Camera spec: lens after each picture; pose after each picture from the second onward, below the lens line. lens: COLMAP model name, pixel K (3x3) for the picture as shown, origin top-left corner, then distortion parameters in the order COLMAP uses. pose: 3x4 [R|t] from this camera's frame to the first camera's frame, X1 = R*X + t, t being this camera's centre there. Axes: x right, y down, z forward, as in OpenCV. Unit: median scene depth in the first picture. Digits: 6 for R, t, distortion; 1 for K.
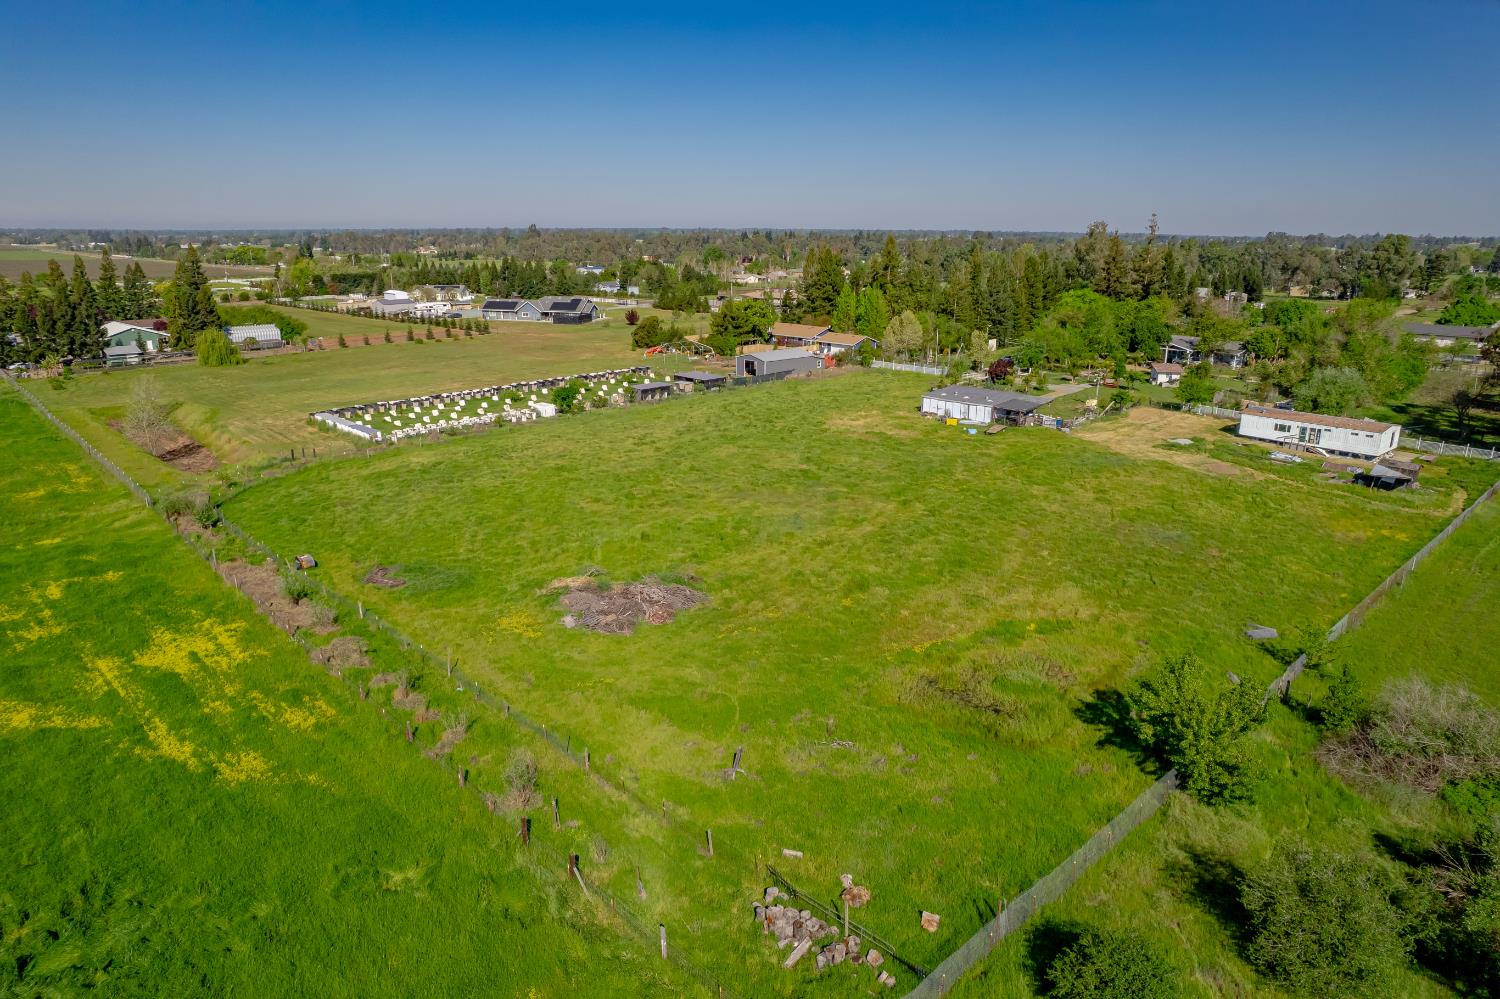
lens RADIAL K [[959.2, 0, 745.0], [0, 959.2, 504.4], [0, 0, 1]] dist [-0.067920, 0.056690]
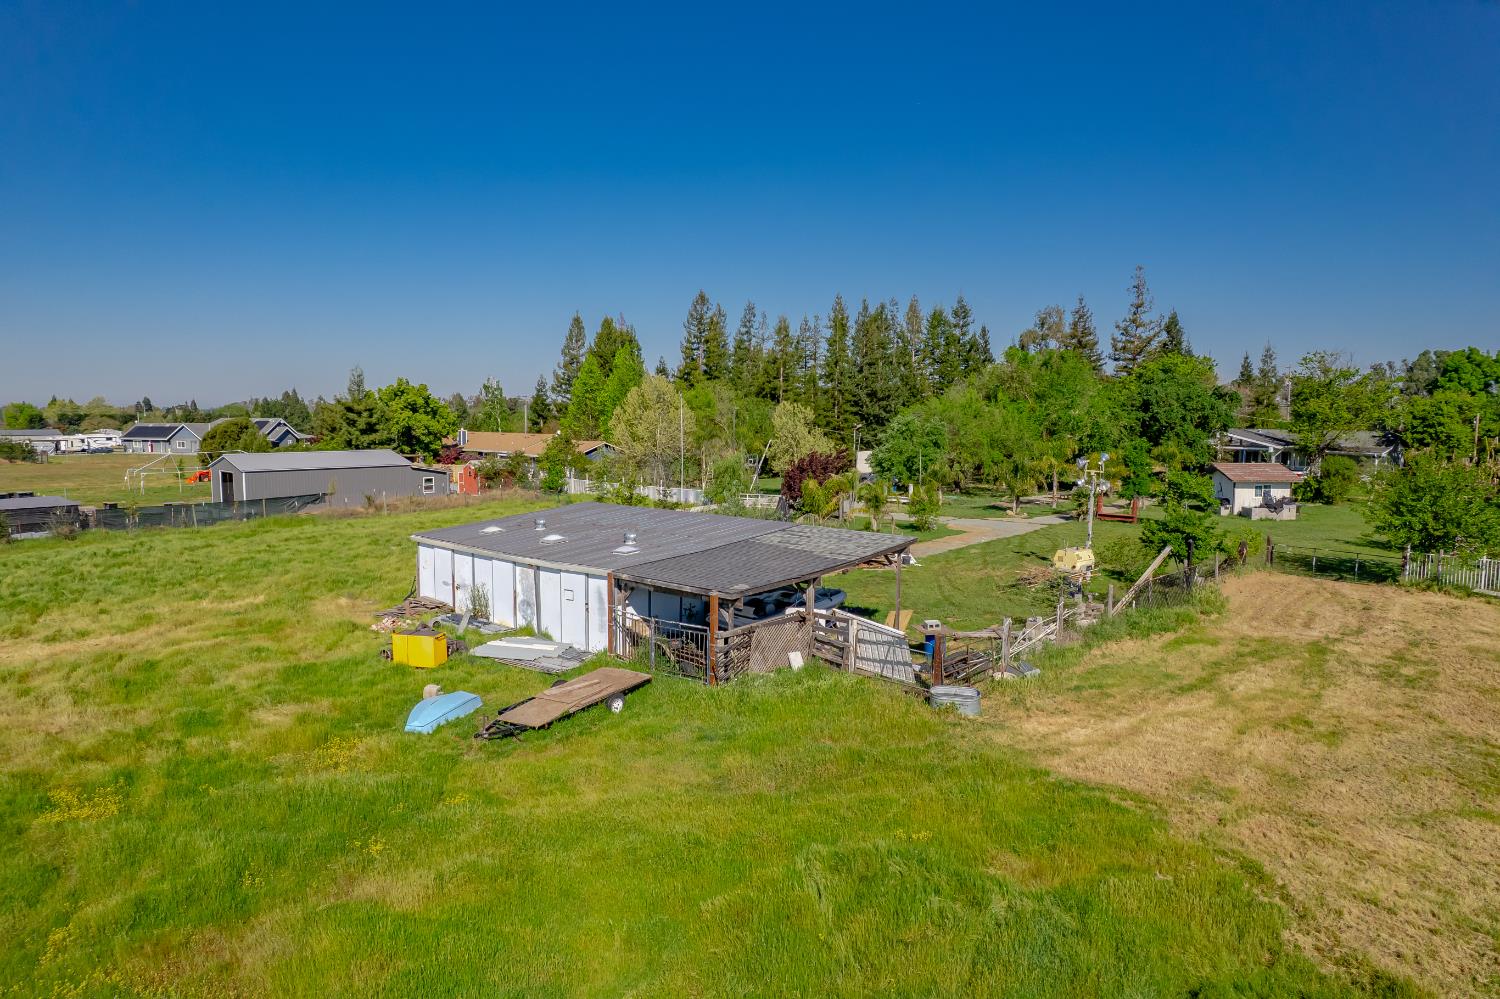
lens RADIAL K [[959.2, 0, 740.8], [0, 959.2, 503.2], [0, 0, 1]] dist [-0.067920, 0.056690]
pose [[0.999507, -0.006482, 0.030714, 0.274036], [0.012078, 0.982531, -0.185707, -0.076765], [-0.028974, 0.185987, 0.982125, 0.770843]]
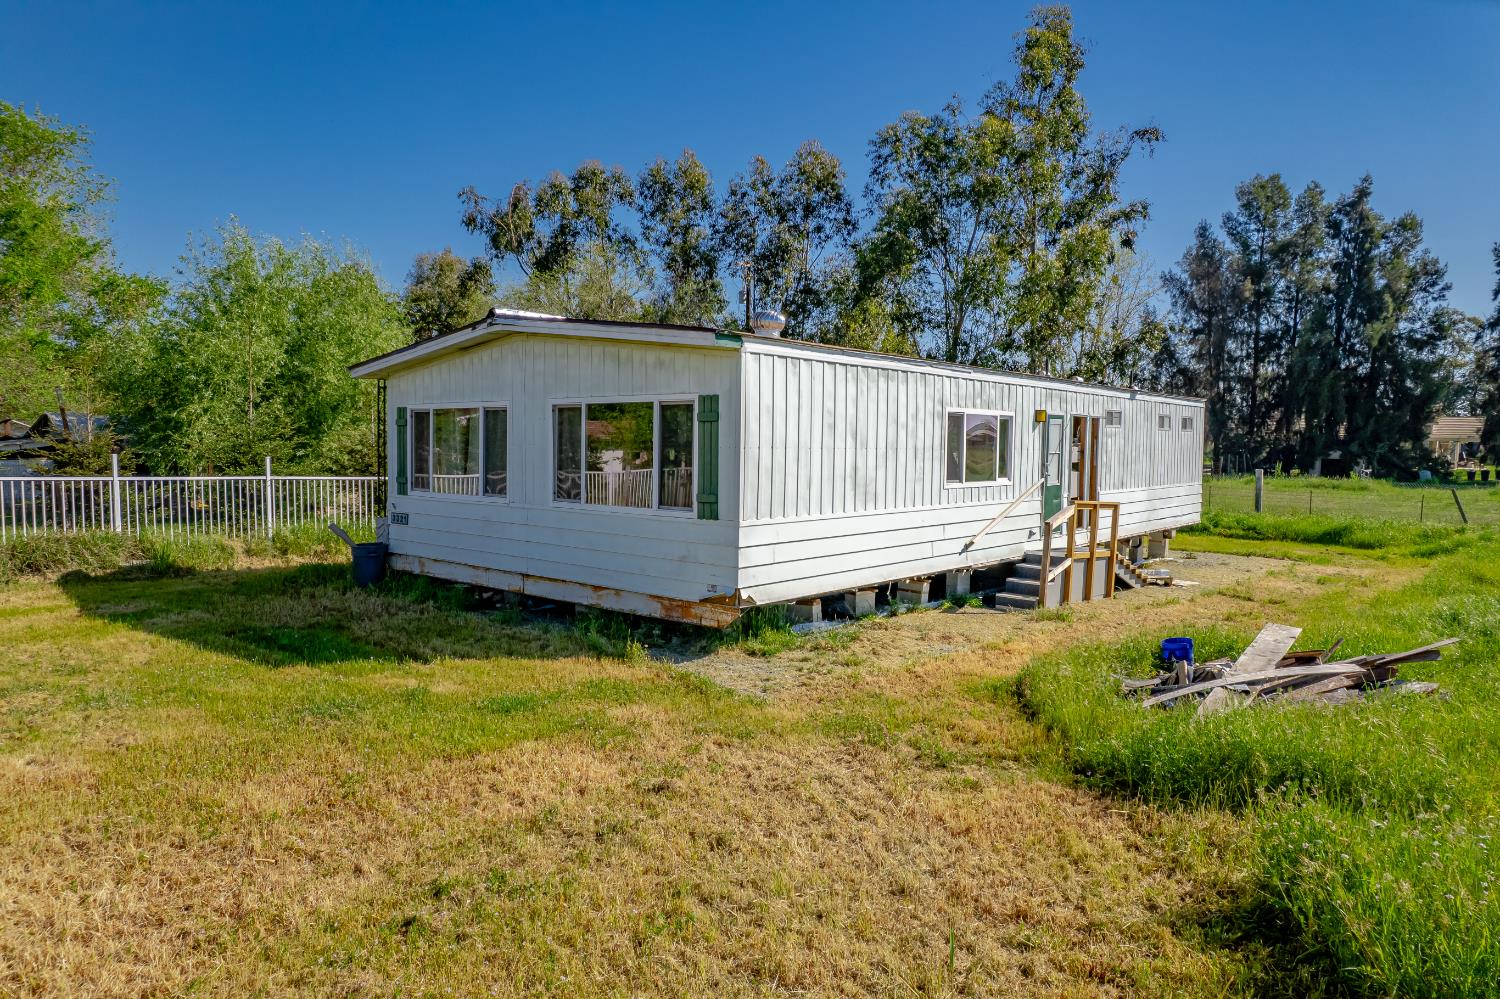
lens RADIAL K [[959.2, 0, 744.6], [0, 959.2, 497.7], [0, 0, 1]] dist [-0.067920, 0.056690]
pose [[-0.123976, -0.064968, 0.990156, 0.415908], [0.268390, 0.958465, 0.096493, -0.084888], [-0.955299, 0.277711, -0.101390, 0.939765]]
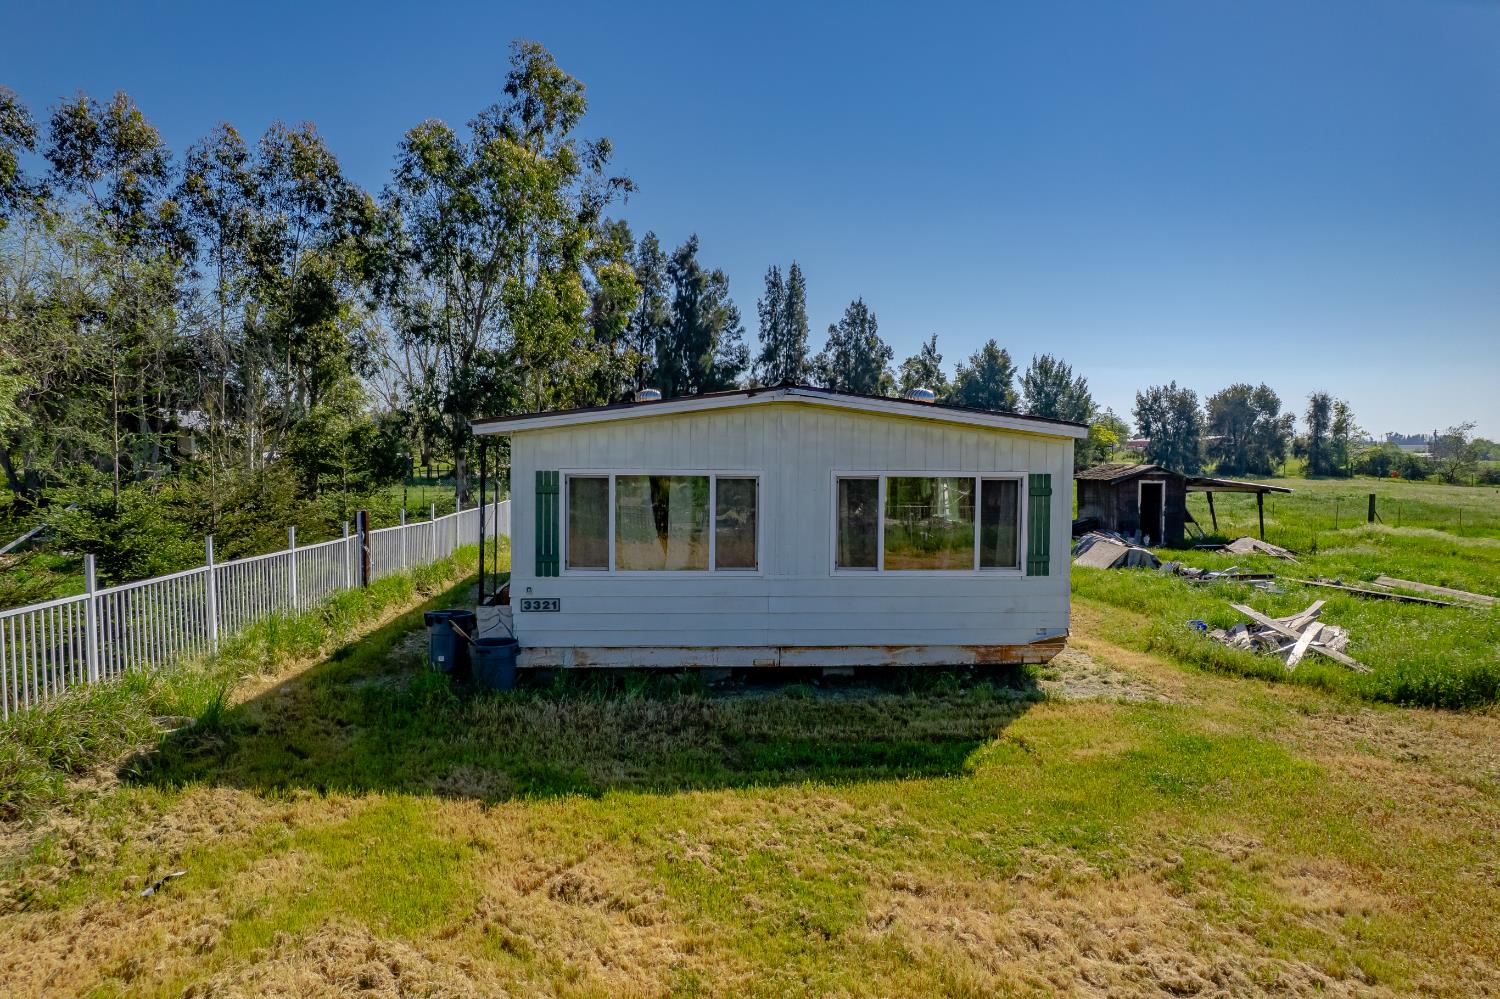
lens RADIAL K [[959.2, 0, 738.4], [0, 959.2, 497.5], [0, 0, 1]] dist [-0.067920, 0.056690]
pose [[-0.785514, -0.047127, 0.617047, 0.457478], [0.159692, 0.947890, 0.275687, -0.113709], [-0.597885, 0.315093, -0.737055, 1.017752]]
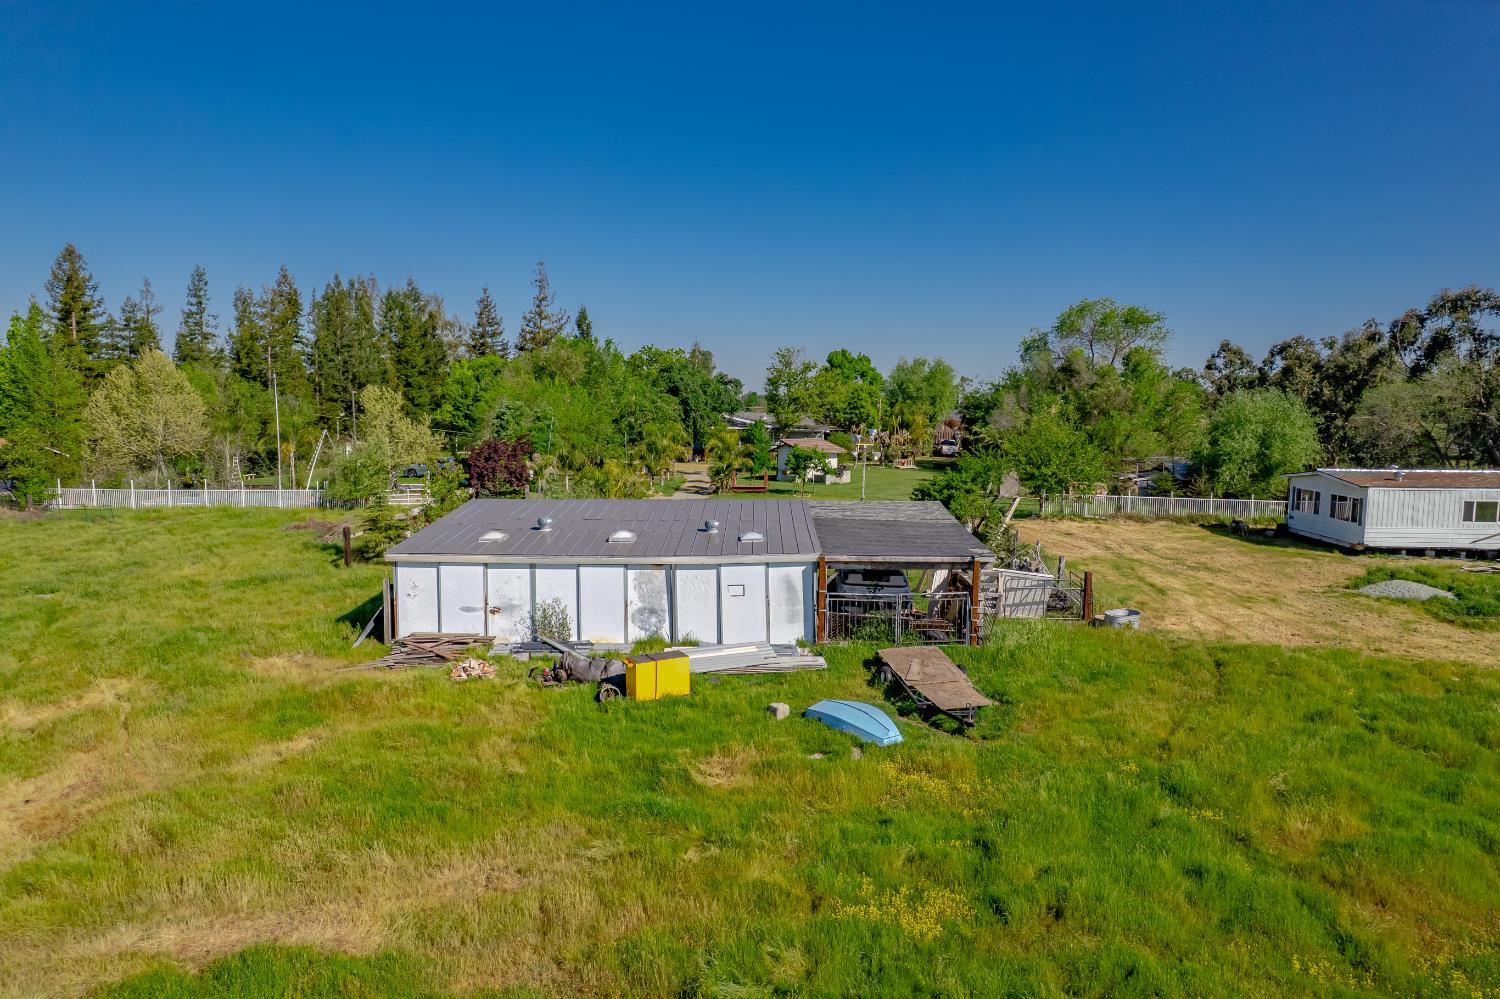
lens RADIAL K [[959.2, 0, 739.9], [0, 959.2, 518.0], [0, 0, 1]] dist [-0.067920, 0.056690]
pose [[0.718732, -0.087580, 0.689749, 0.109448], [0.196559, 0.977162, -0.080745, -0.095353], [-0.666924, 0.193610, 0.719532, 0.842855]]
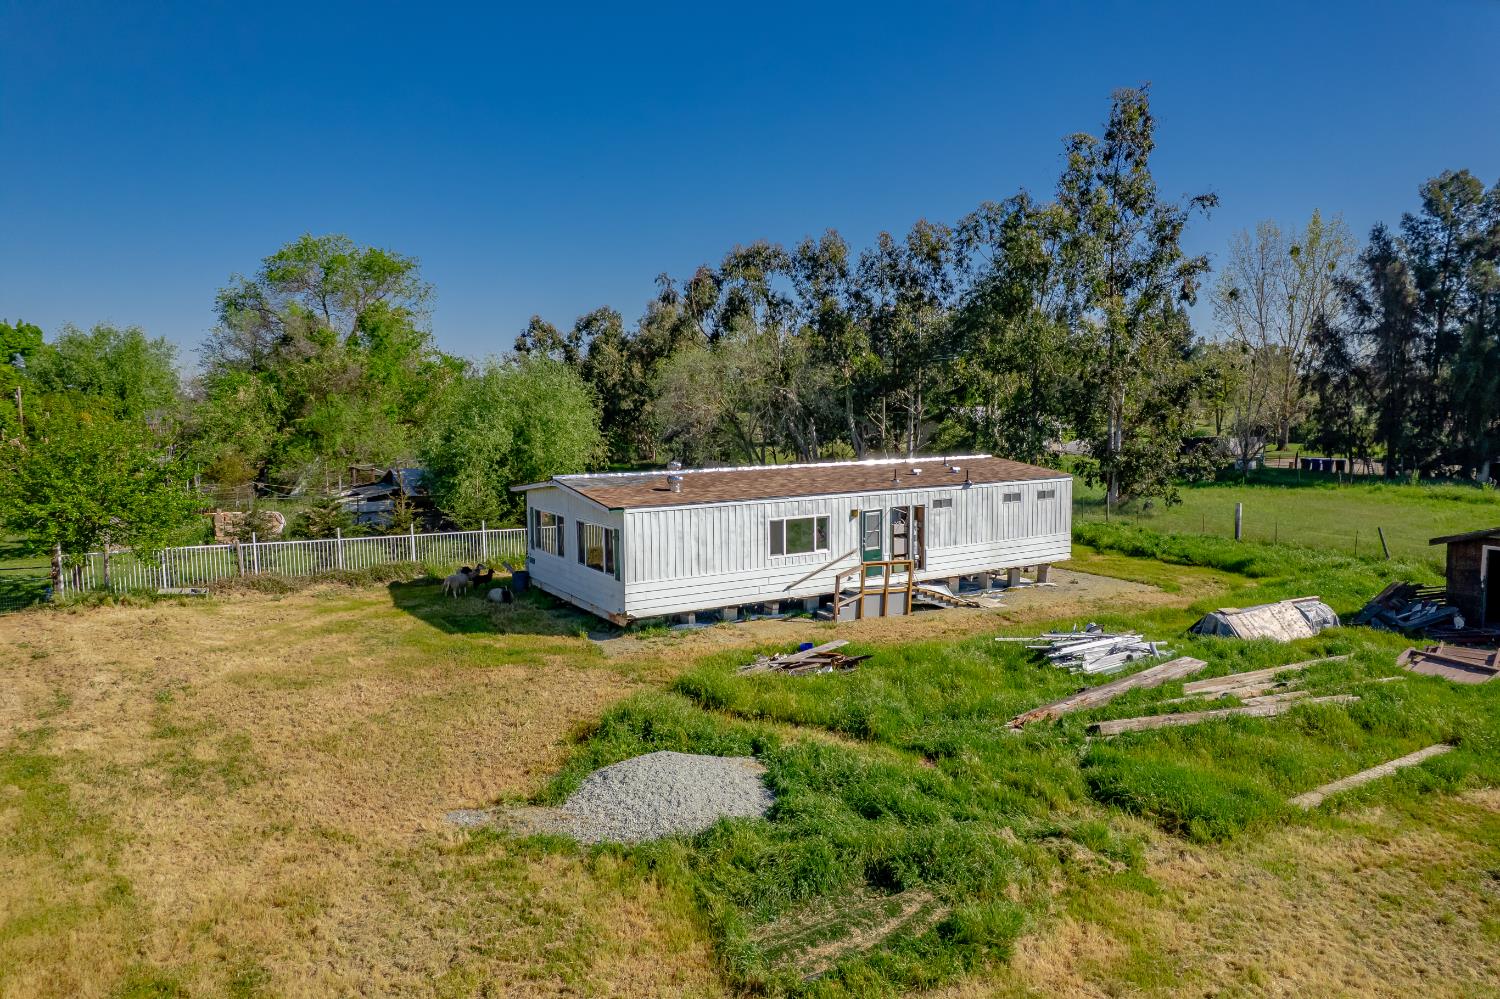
lens RADIAL K [[959.2, 0, 743.1], [0, 959.2, 506.2], [0, 0, 1]] dist [-0.067920, 0.056690]
pose [[0.176943, -0.113952, 0.977602, 0.322227], [0.284092, 0.956910, 0.060121, -0.094058], [-0.942329, 0.267091, 0.201691, 0.873570]]
